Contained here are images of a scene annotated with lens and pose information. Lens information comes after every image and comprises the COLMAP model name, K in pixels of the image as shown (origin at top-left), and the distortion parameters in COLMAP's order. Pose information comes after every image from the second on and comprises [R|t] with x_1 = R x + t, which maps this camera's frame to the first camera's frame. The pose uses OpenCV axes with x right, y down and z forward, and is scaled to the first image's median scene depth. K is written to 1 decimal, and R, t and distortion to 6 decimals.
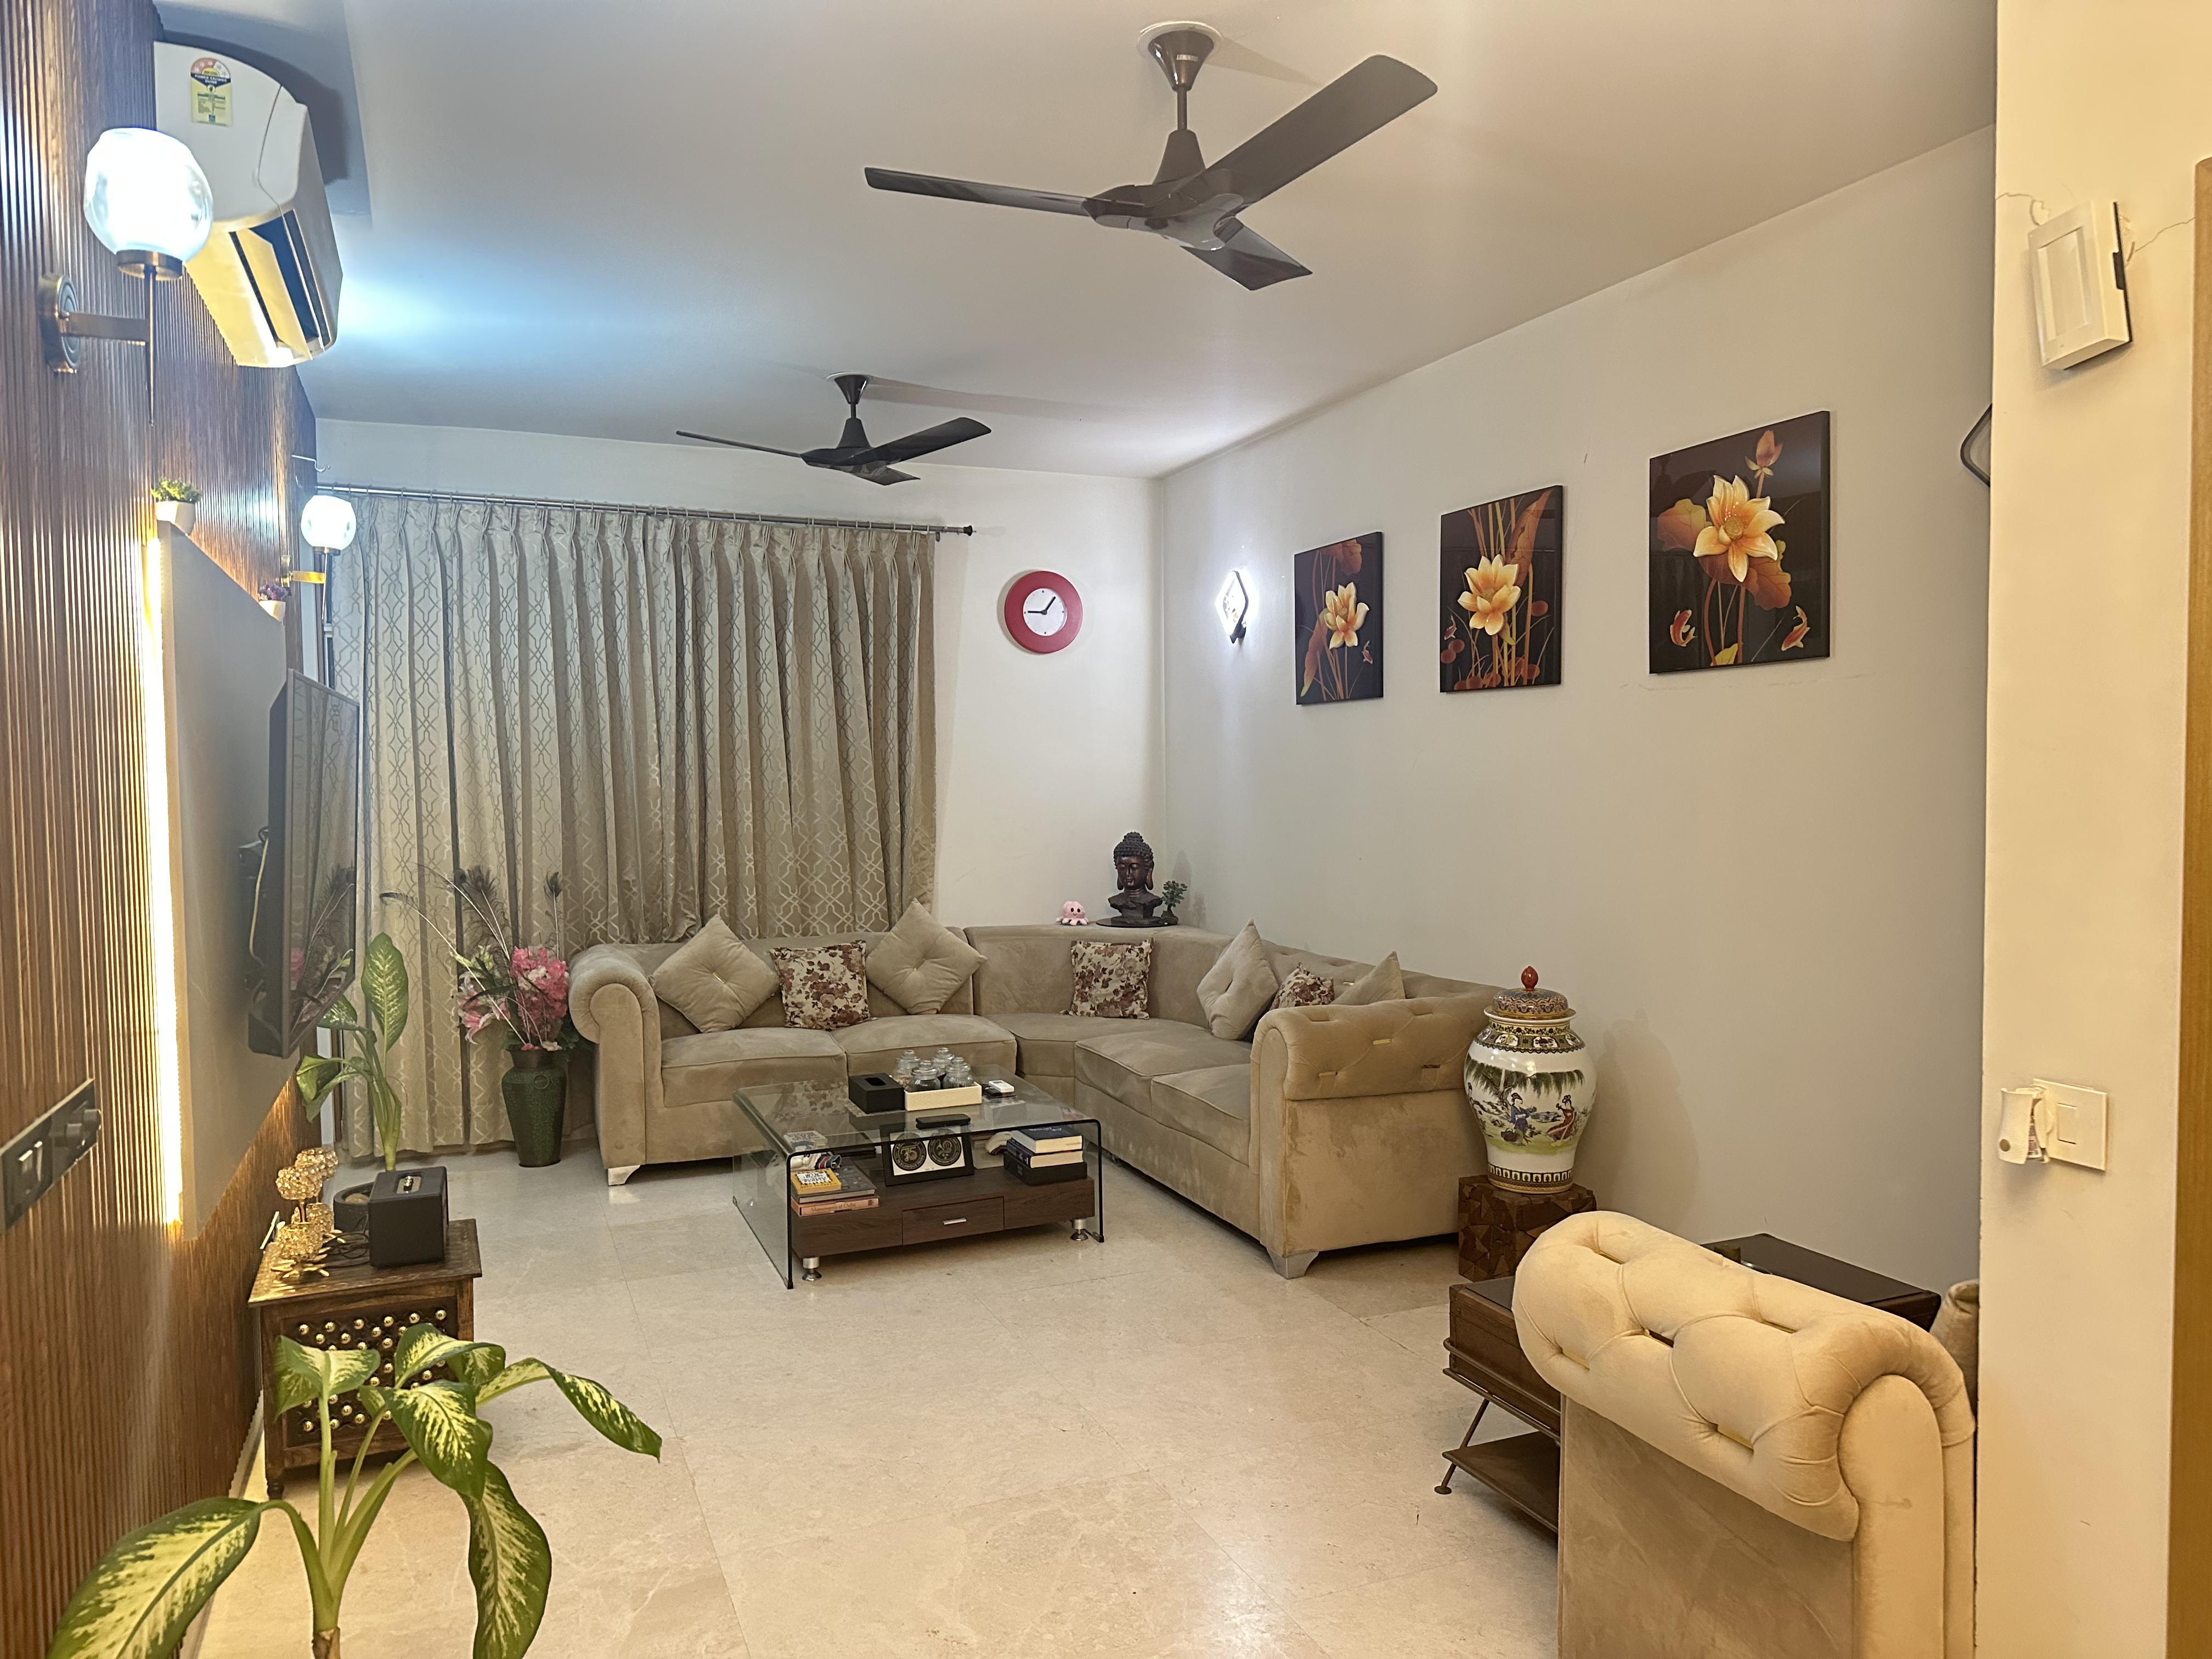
lens RADIAL K [[1528.3, 0, 1114.8], [0, 1528.3, 824.9], [0, 0, 1]] dist [0.037092, 0.002247]
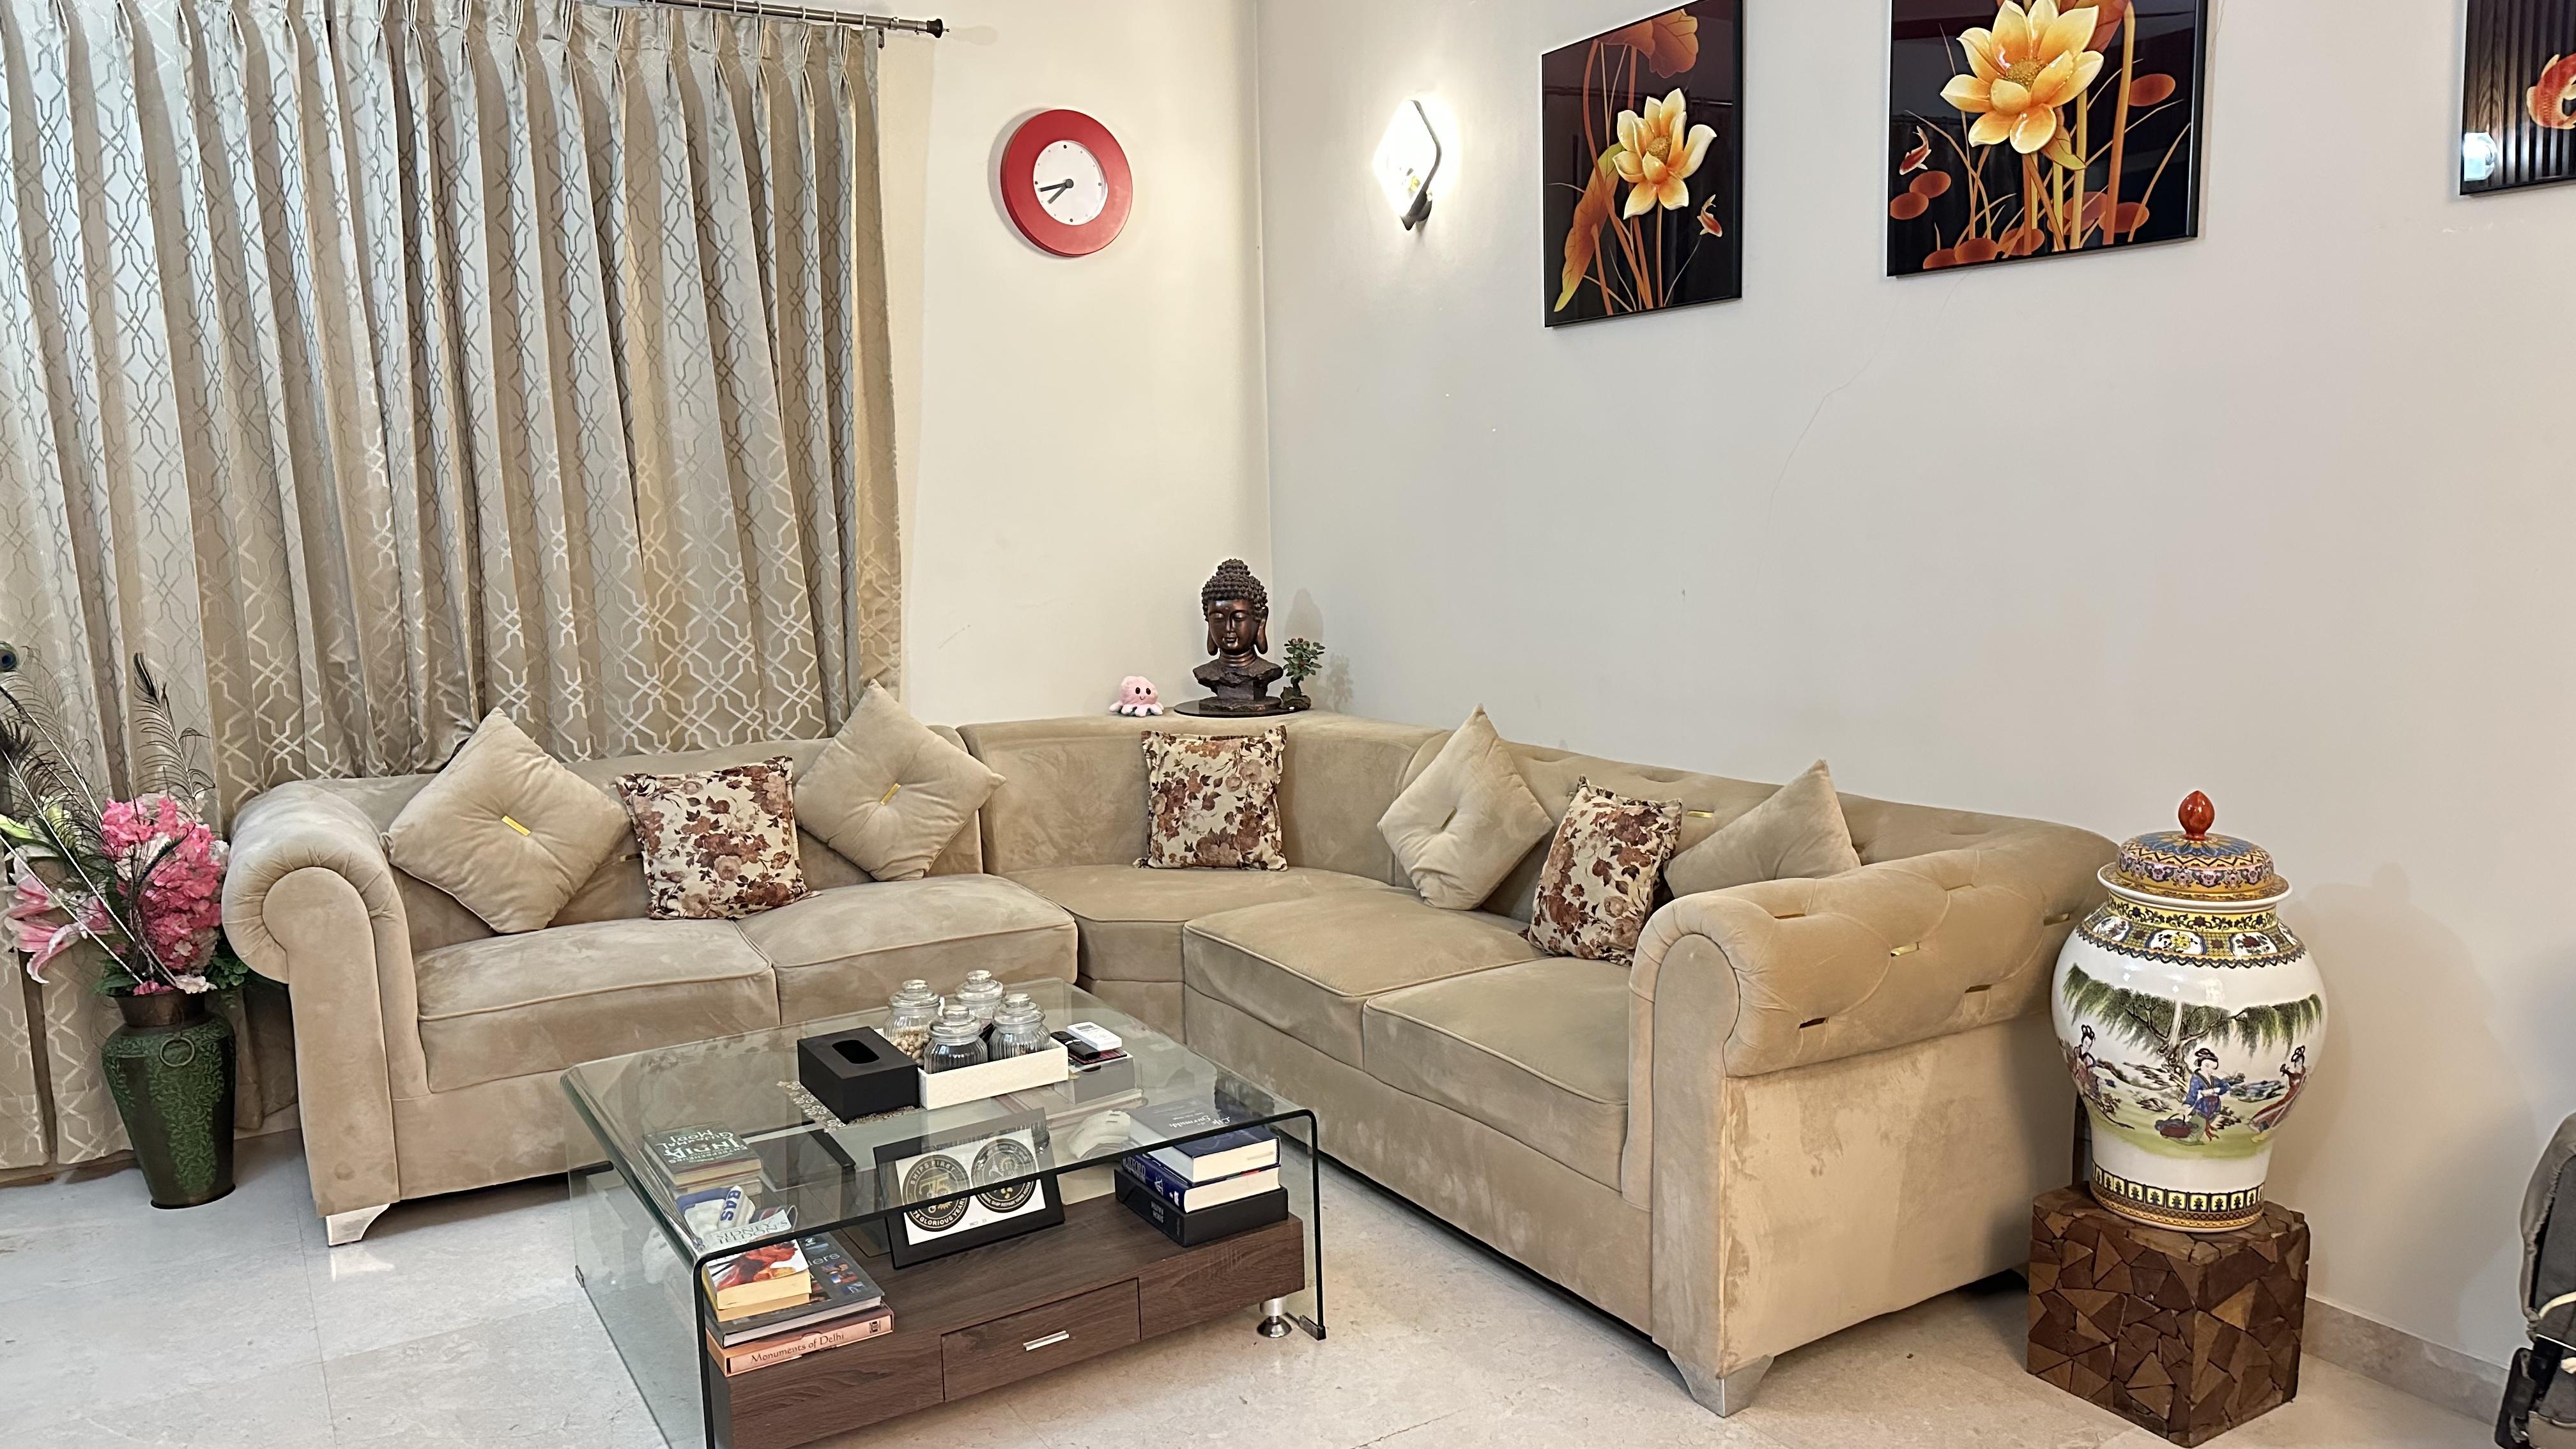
lens RADIAL K [[1811.8, 0, 1293.9], [0, 1811.8, 748.5], [0, 0, 1]] dist [0.009392, -0.033969]
pose [[0.989099, -0.033911, 0.143295, -0.080744], [0.019435, 0.994672, 0.101240, 0.008918], [-0.145965, -0.097351, 0.984488, 0.338443]]
